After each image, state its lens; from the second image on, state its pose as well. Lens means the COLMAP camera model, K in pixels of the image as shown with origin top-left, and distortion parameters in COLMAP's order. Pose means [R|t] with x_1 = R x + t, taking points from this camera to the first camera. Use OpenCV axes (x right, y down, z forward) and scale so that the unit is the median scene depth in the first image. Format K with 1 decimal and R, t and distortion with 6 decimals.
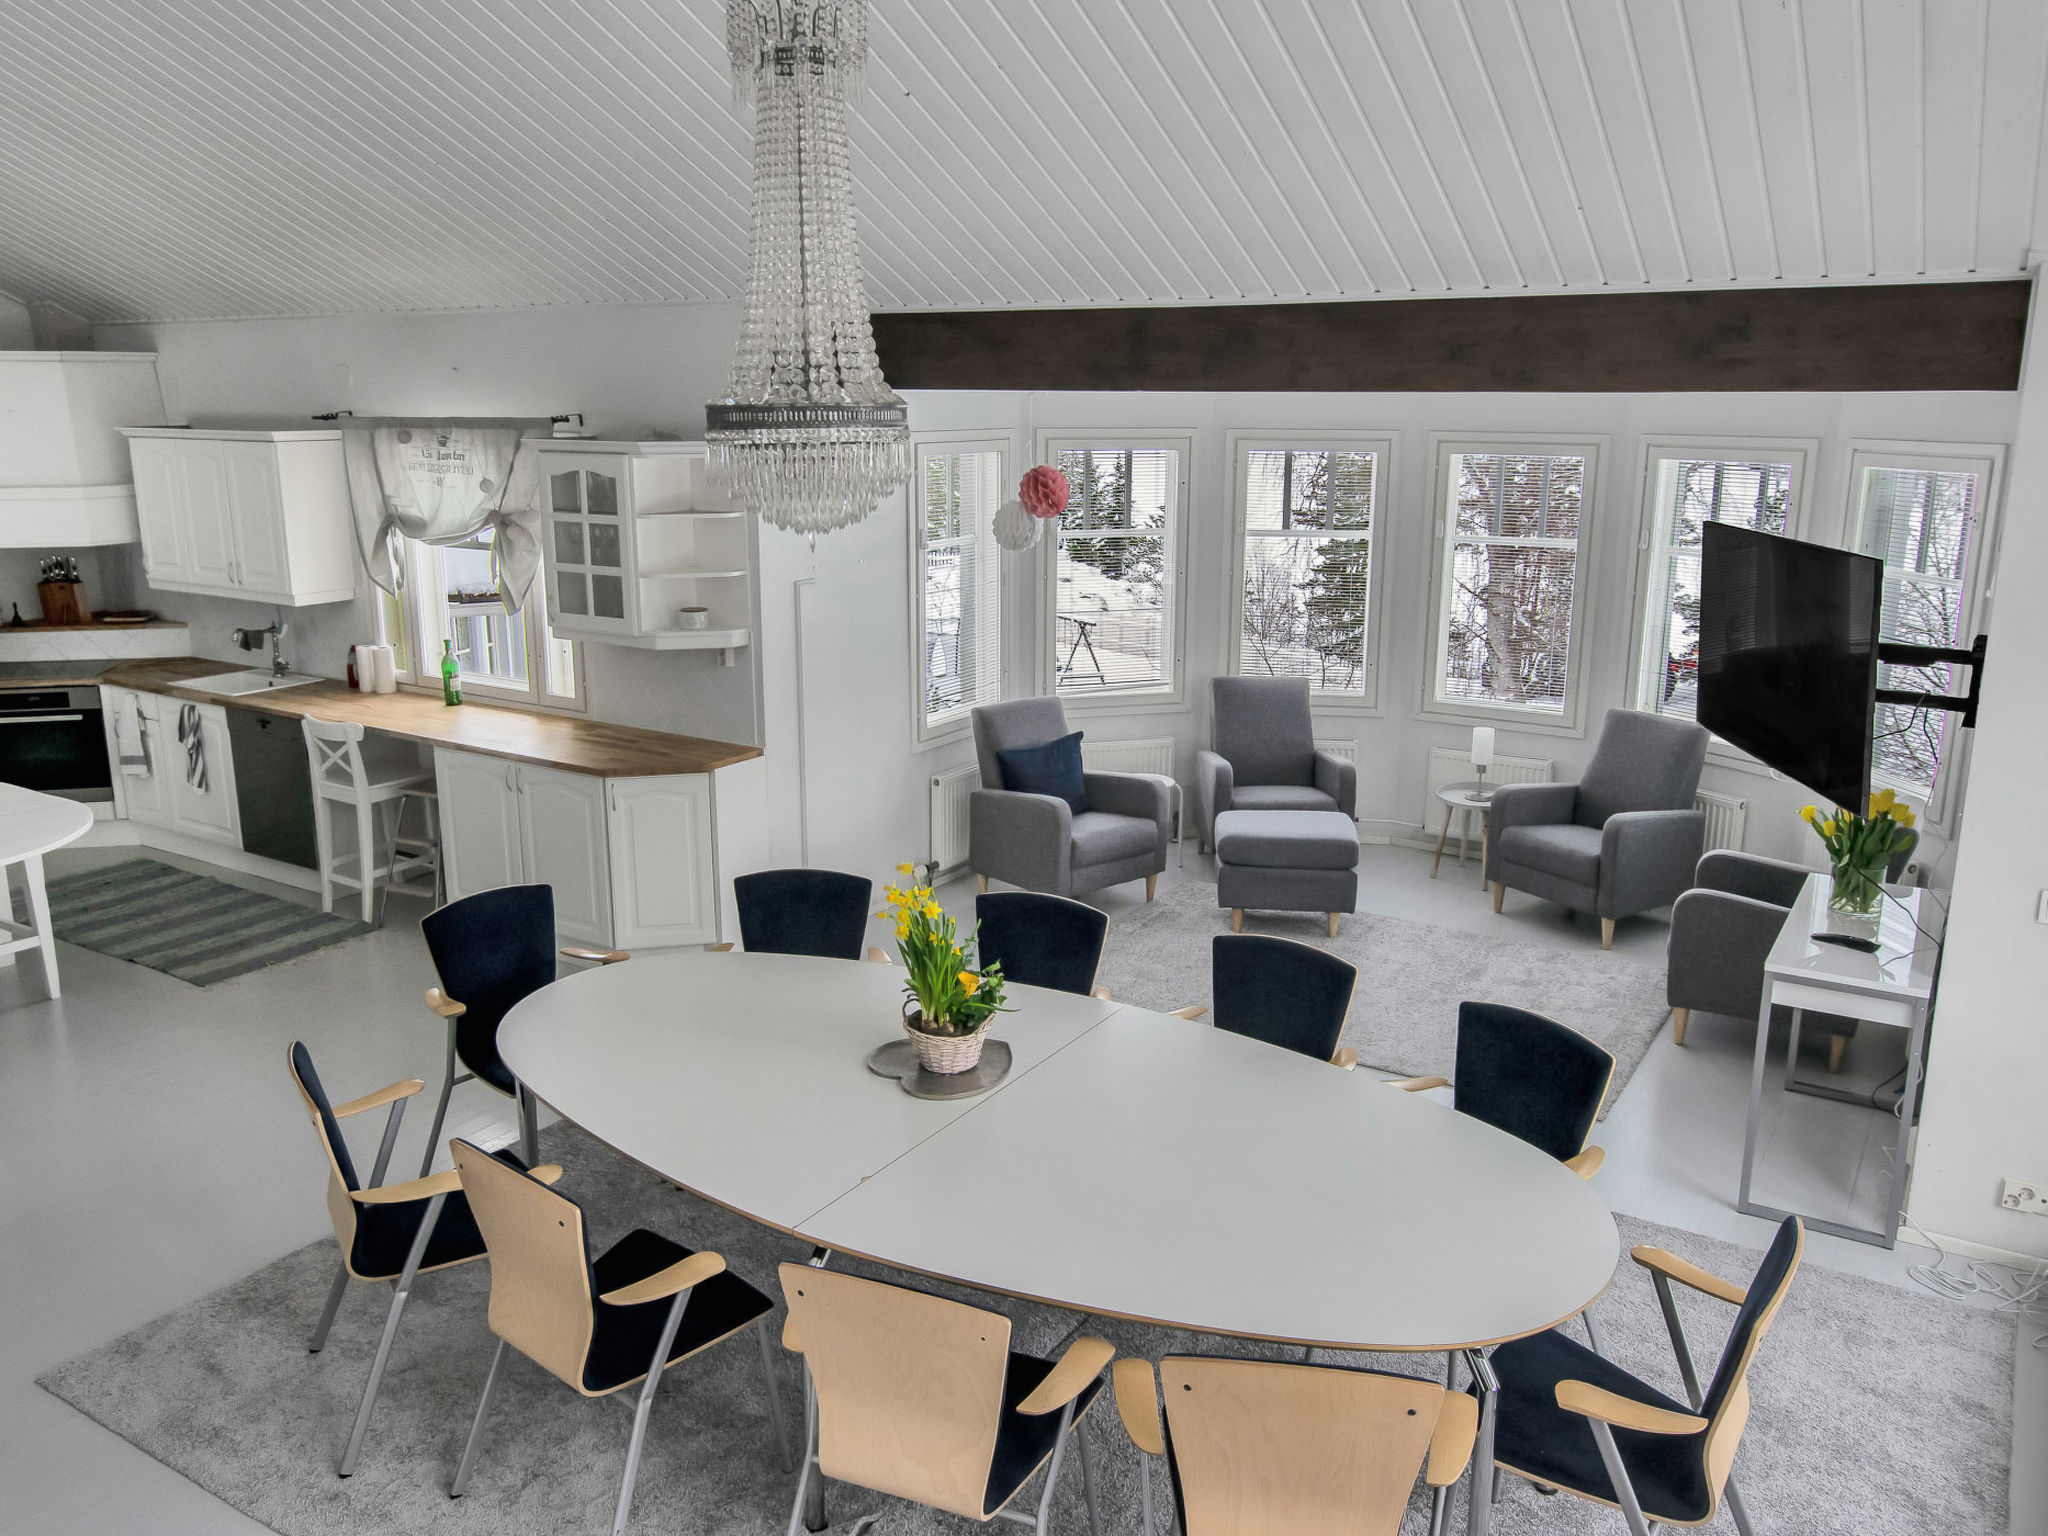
lens RADIAL K [[1594.0, 0, 1024.0], [0, 1594.0, 768.0], [0, 0, 1]] dist [0.004585, 0.001311]
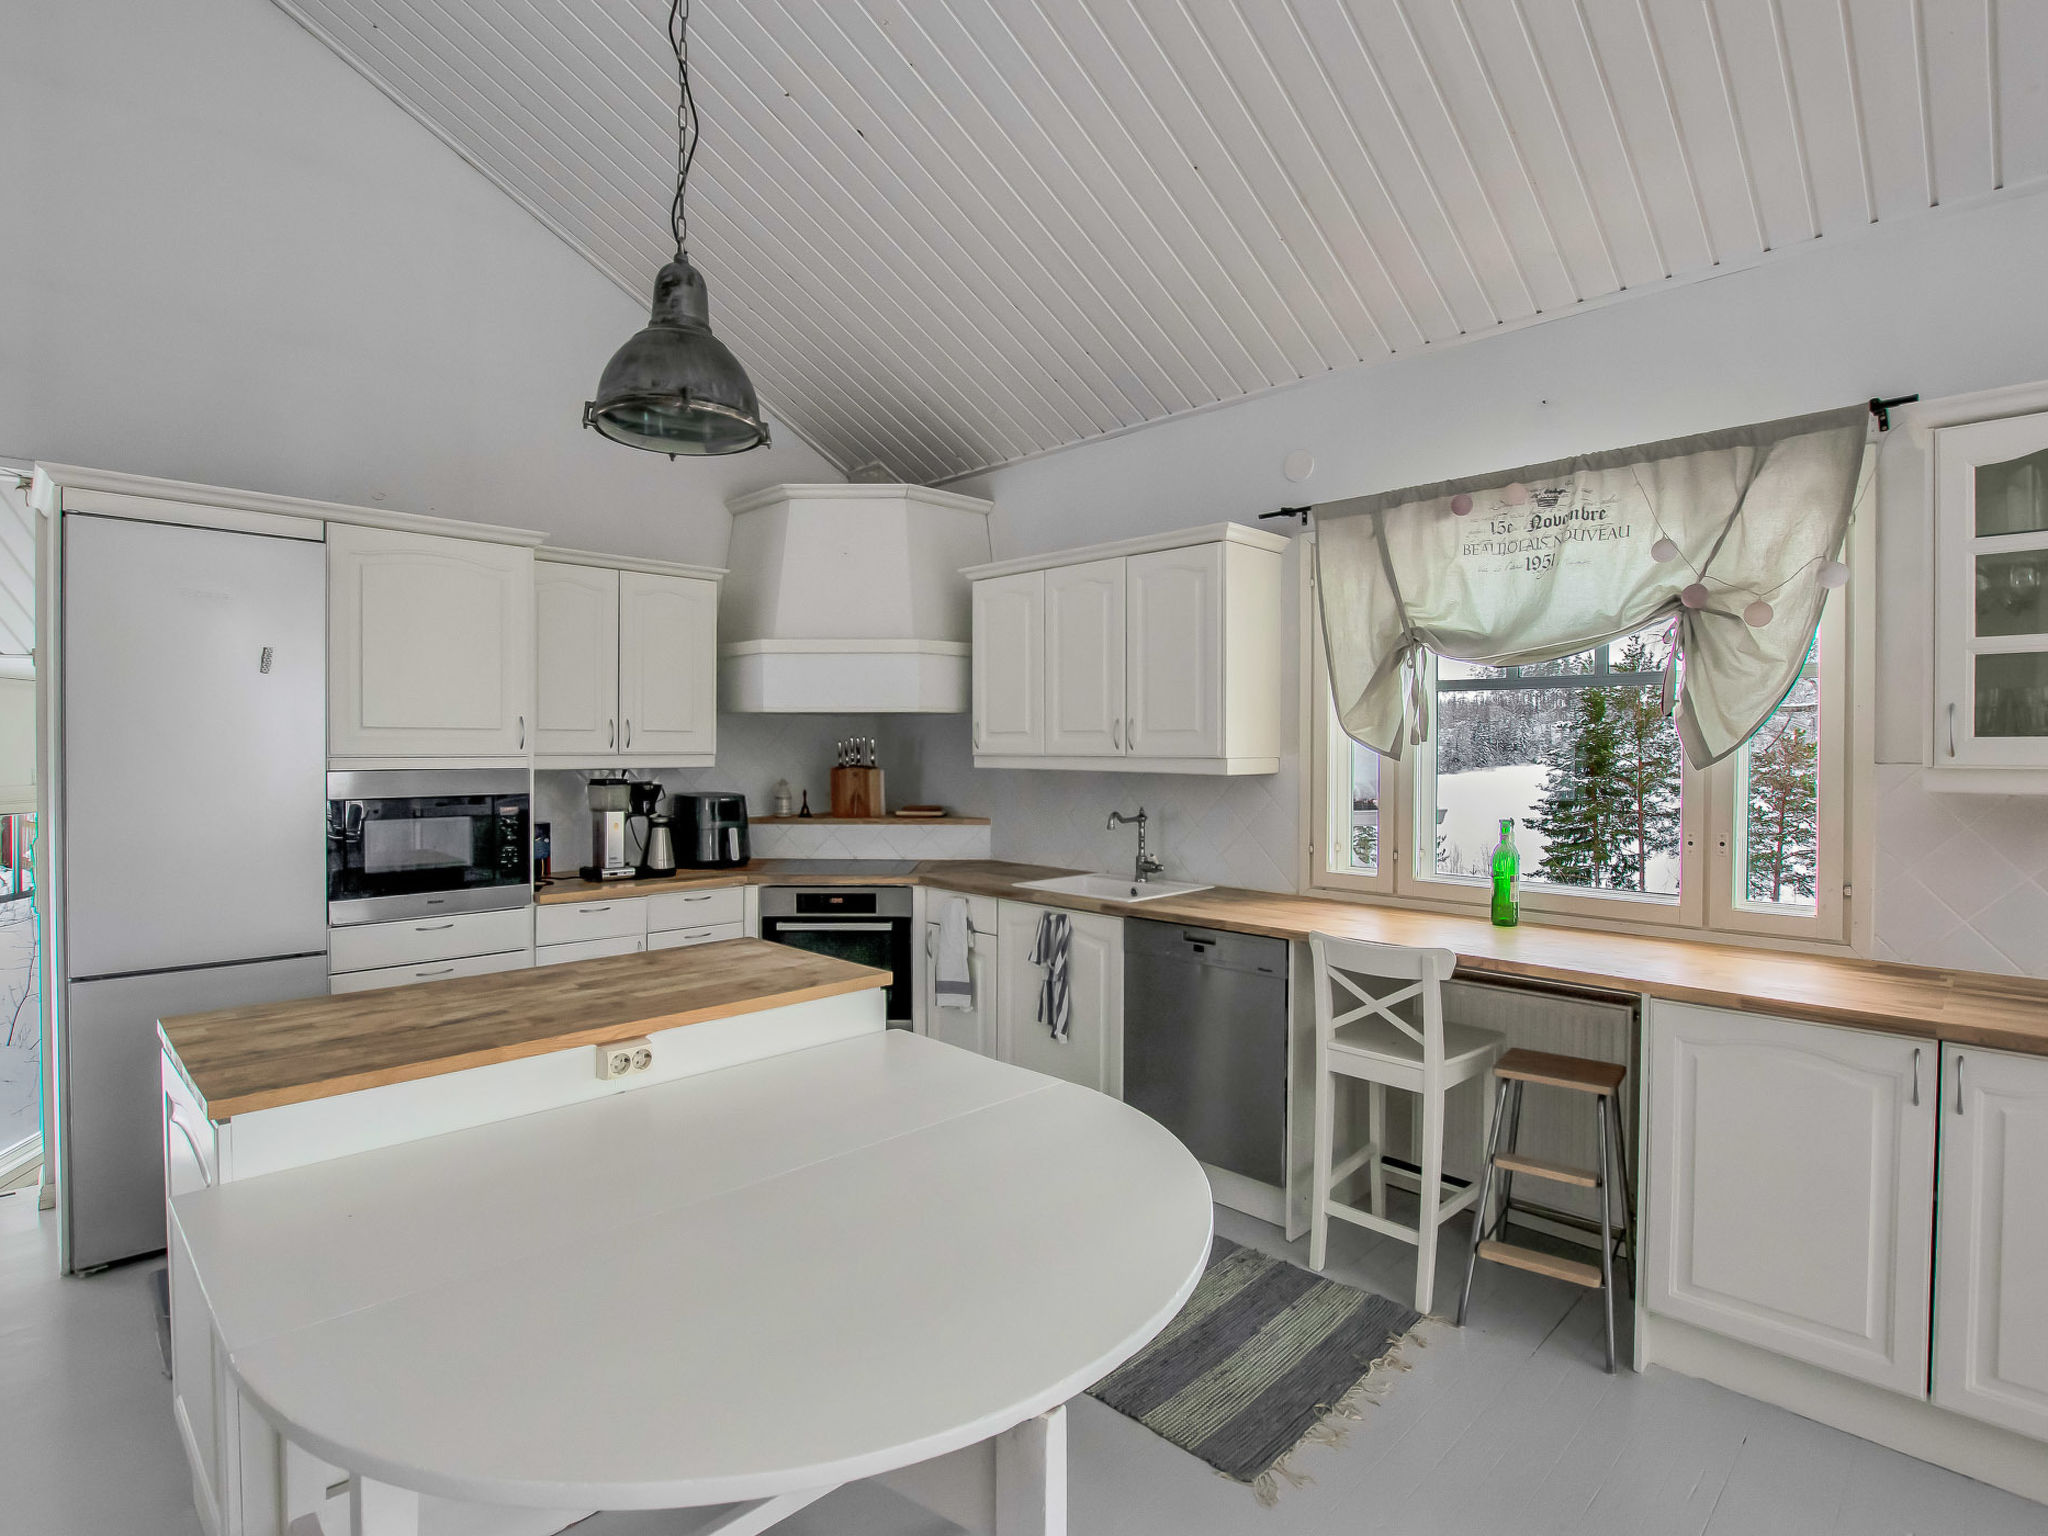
lens RADIAL K [[1023.5, 0, 1024.0], [0, 1023.5, 768.0], [0, 0, 1]] dist [-0.000691, 0.000092]
pose [[0.977918, 0.003080, -0.208964, -0.433775], [-0.048065, 0.976402, -0.210546, -0.006007], [0.203385, 0.215940, 0.954989, 0.537733]]
